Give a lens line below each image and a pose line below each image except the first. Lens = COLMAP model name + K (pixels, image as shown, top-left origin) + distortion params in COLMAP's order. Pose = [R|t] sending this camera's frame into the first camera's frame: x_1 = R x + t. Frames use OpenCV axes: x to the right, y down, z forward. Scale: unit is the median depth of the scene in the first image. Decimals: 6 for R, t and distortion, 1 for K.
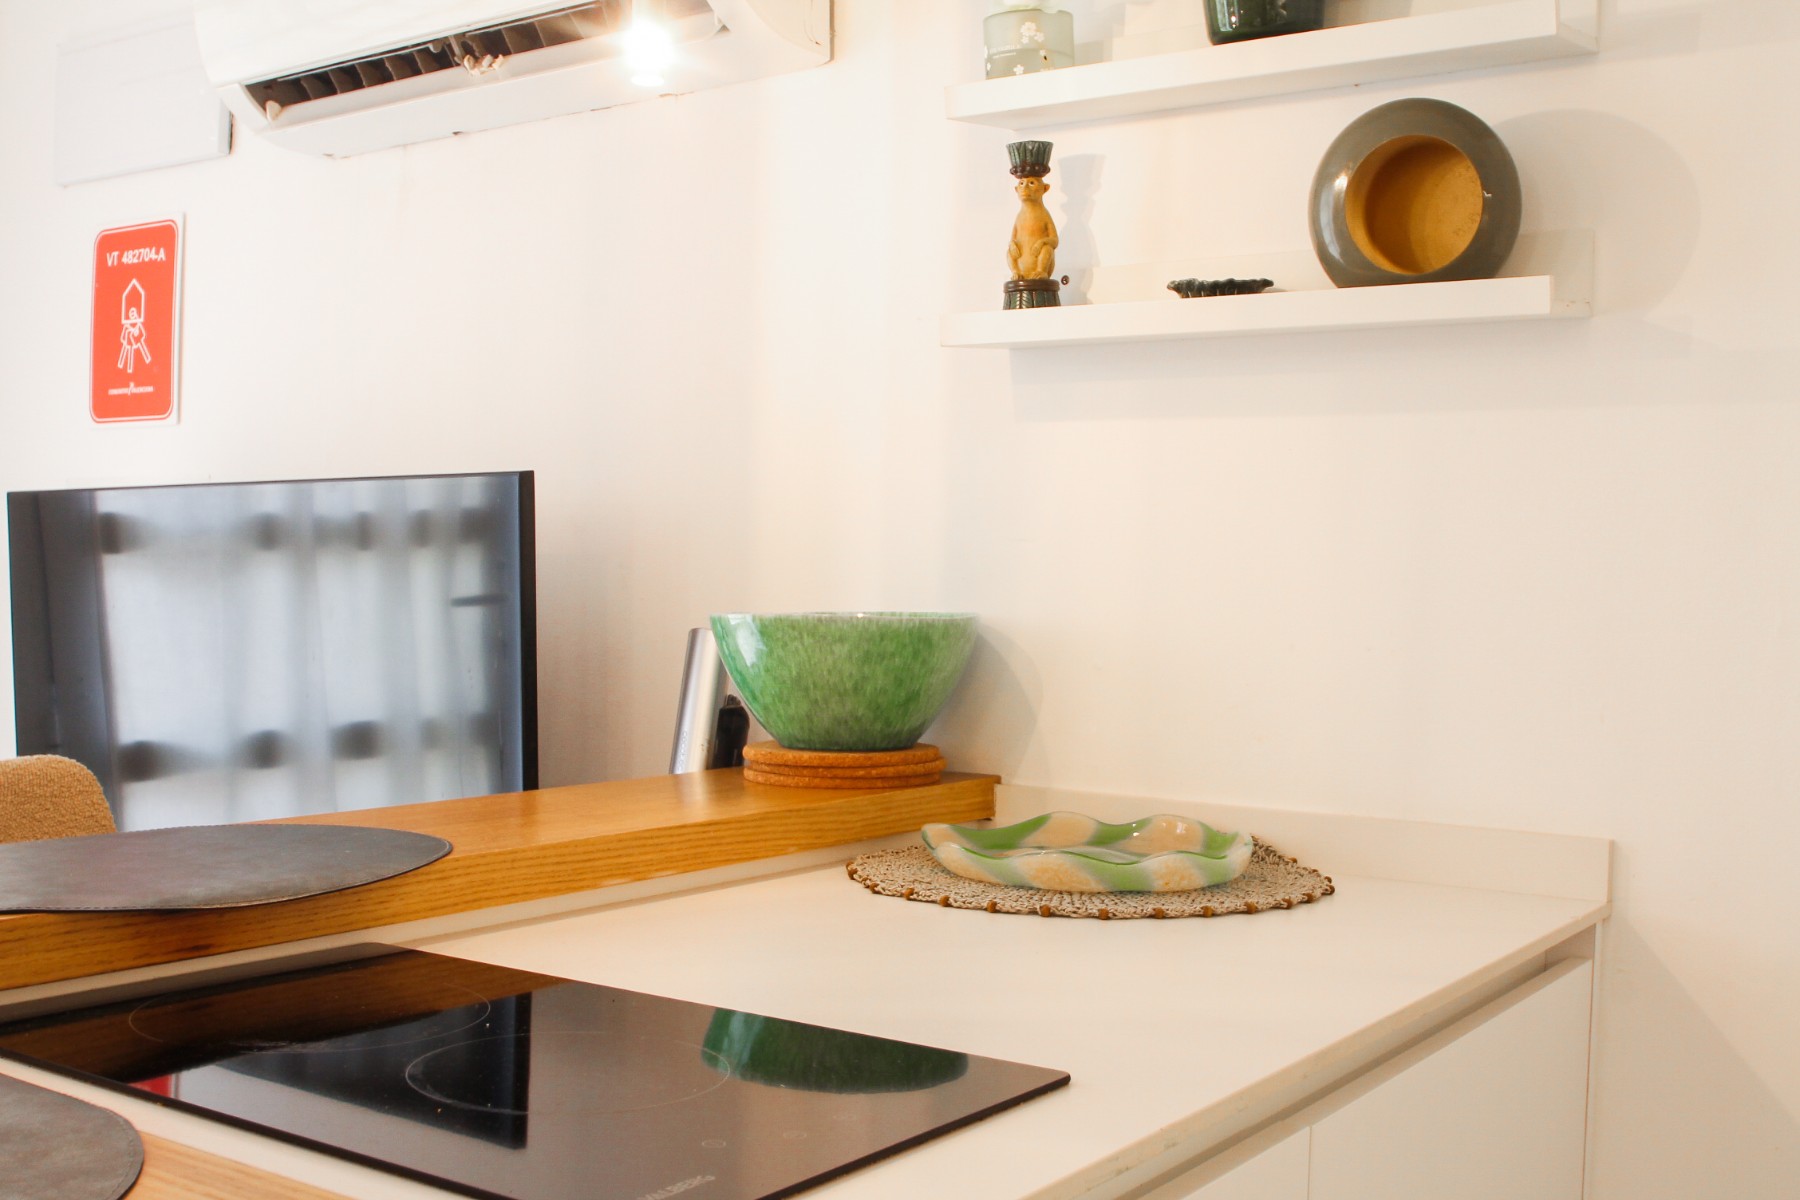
lens RADIAL K [[1926.3, 0, 910.0], [0, 1926.3, 634.9], [0, 0, 1]] dist [-0.057340, 0.000000]
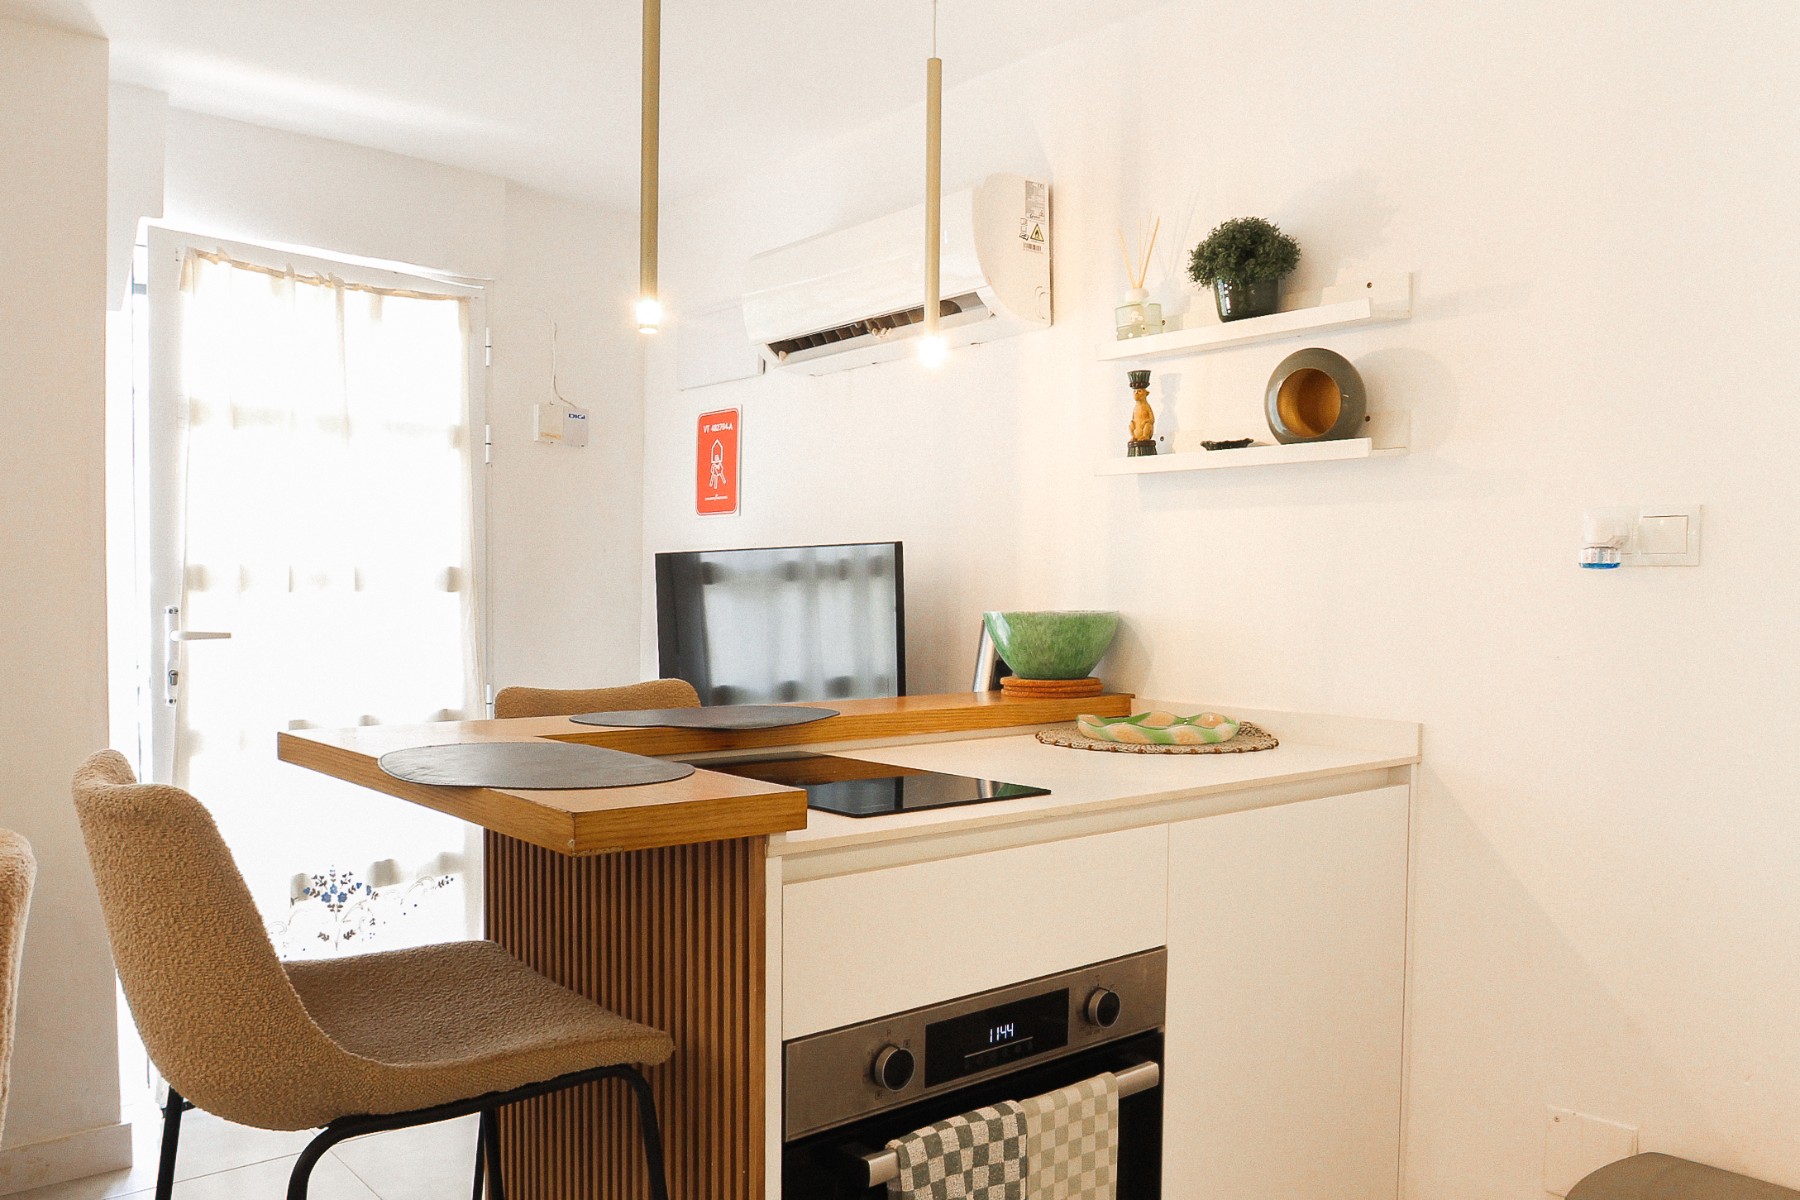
lens RADIAL K [[1362.5, 0, 953.0], [0, 1362.5, 614.5], [0, 0, 1]] dist [-0.009326, 0.004182]
pose [[0.974224, -0.008003, -0.225440, 0.183873], [0.004708, 0.999874, -0.015150, 0.013176], [0.225533, 0.013698, 0.974139, -0.389688]]
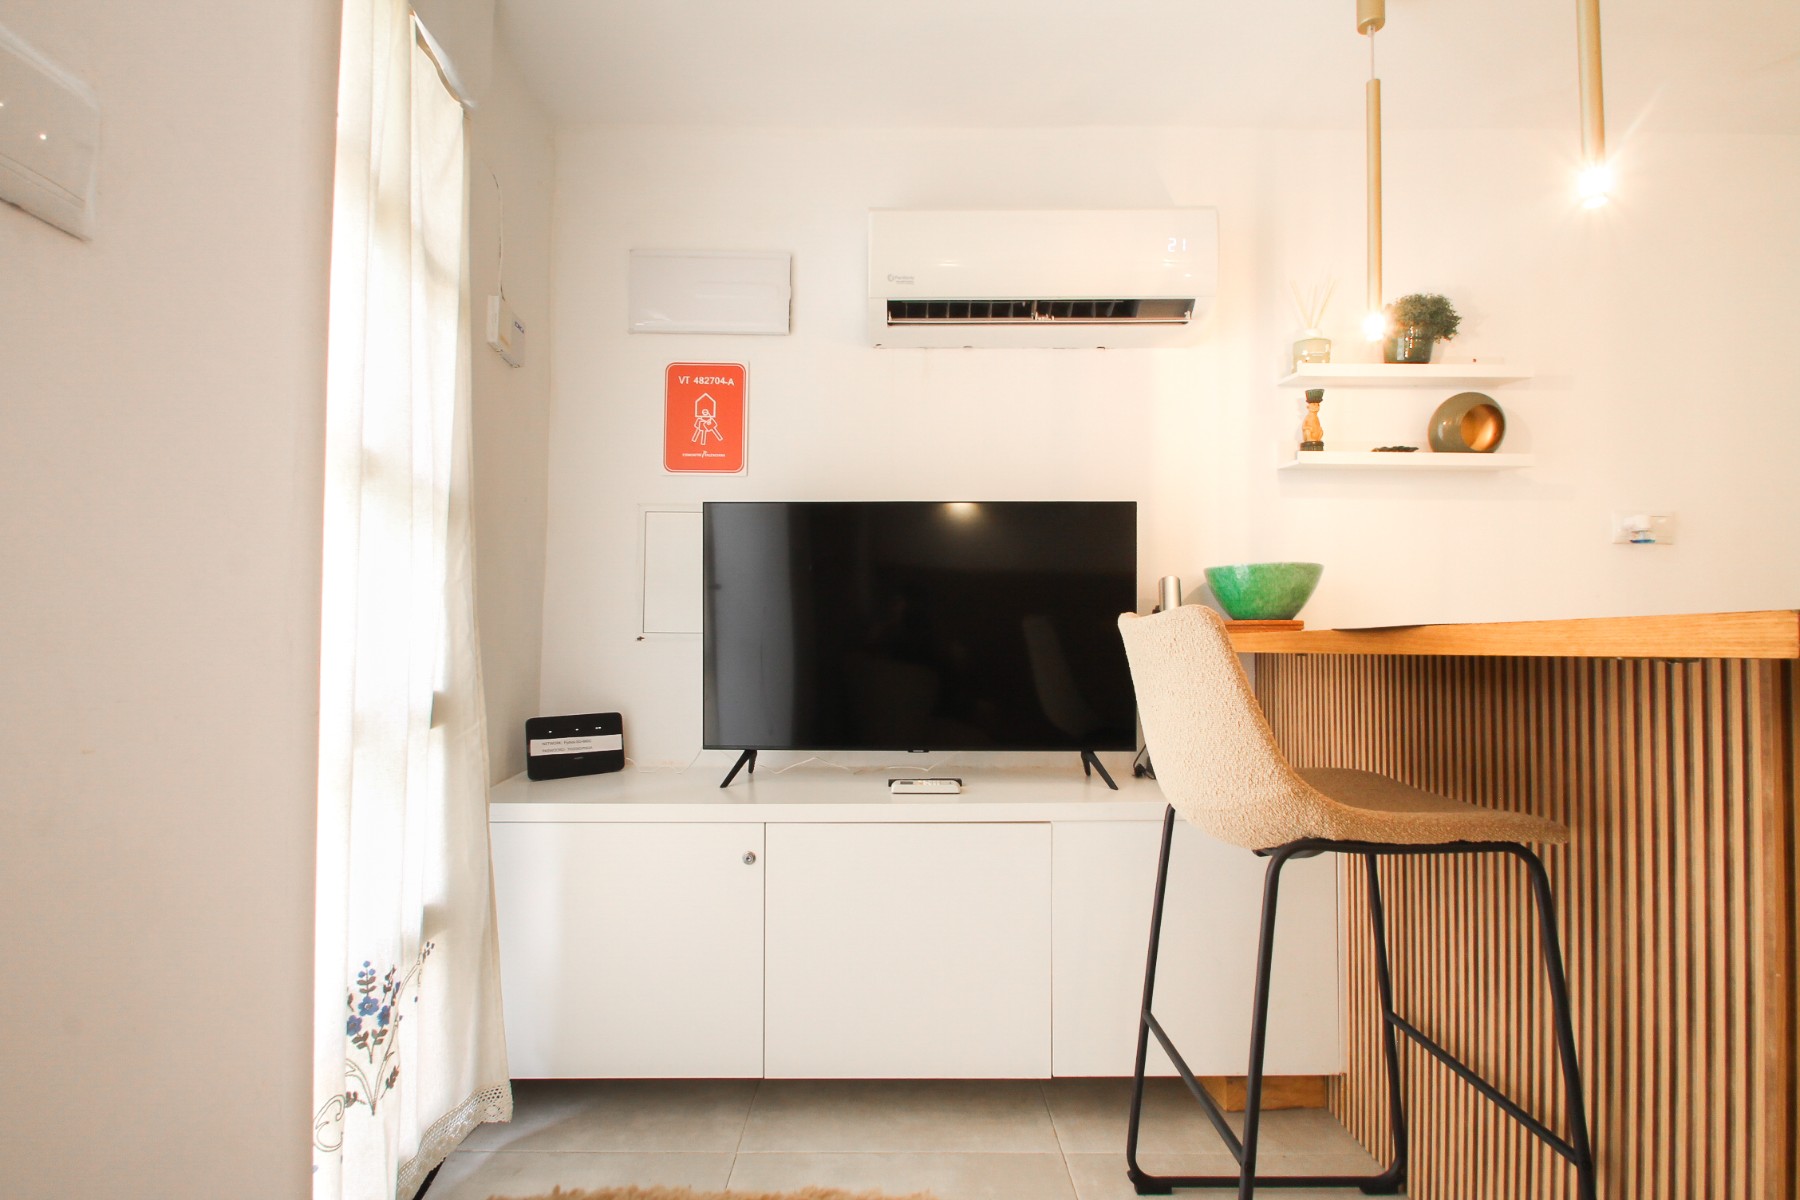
lens RADIAL K [[831.2, 0, 895.4], [0, 831.2, 612.7], [0, 0, 1]] dist [0.004118, 0.000379]
pose [[0.807457, 0.002430, 0.589921, -1.060306], [0.030648, 0.998468, -0.046062, 0.087256], [-0.589130, 0.055273, 0.806146, 0.410706]]
